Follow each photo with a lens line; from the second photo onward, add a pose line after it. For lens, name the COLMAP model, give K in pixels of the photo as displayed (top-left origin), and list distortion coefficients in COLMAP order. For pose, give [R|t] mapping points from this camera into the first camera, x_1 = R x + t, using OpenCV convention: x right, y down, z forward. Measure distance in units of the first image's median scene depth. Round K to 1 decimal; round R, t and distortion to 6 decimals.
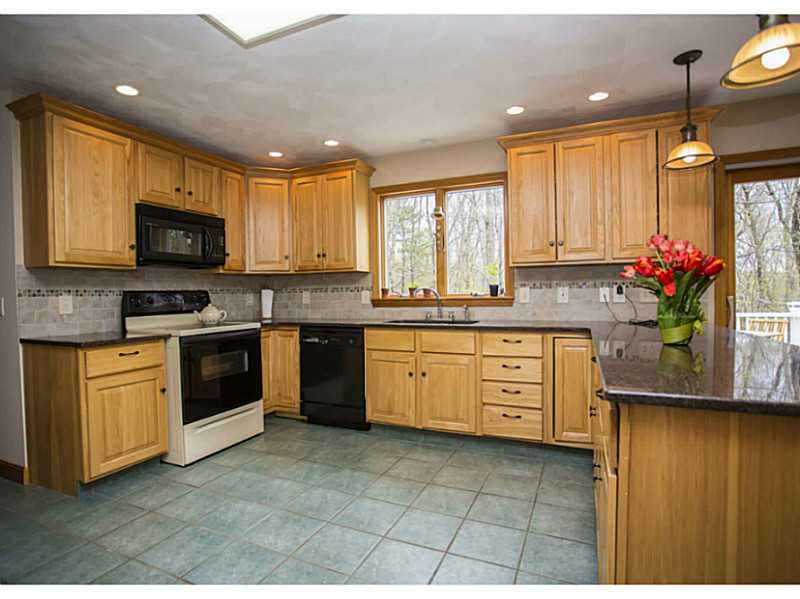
lens RADIAL K [[427.5, 0, 401.0], [0, 427.5, 298.1], [0, 0, 1]] dist [-0.019355, 0.000275]
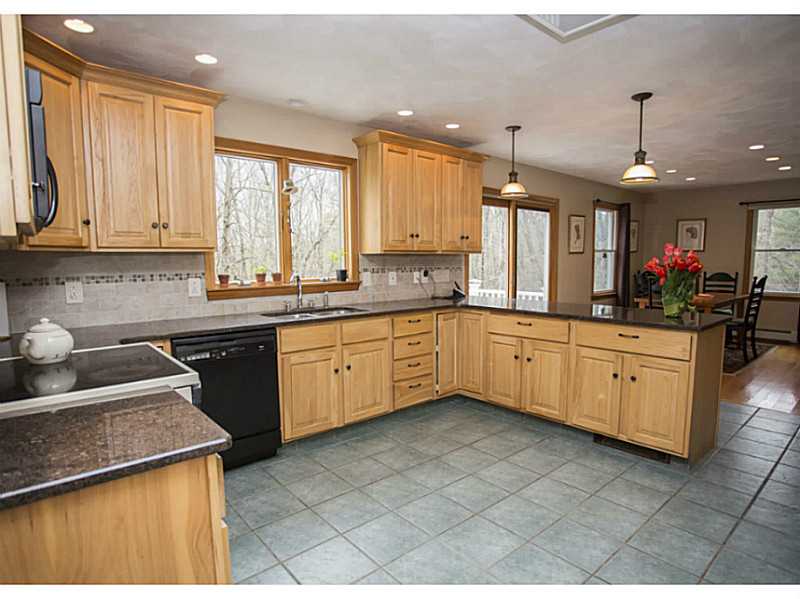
lens RADIAL K [[454.0, 0, 400.9], [0, 454.0, 300.8], [0, 0, 1]] dist [-0.046038, 0.001544]
pose [[0.427946, -0.071263, 0.900990, -0.736367], [0.011231, 0.997229, 0.073540, -0.037086], [-0.903734, -0.021352, 0.427561, 0.449077]]
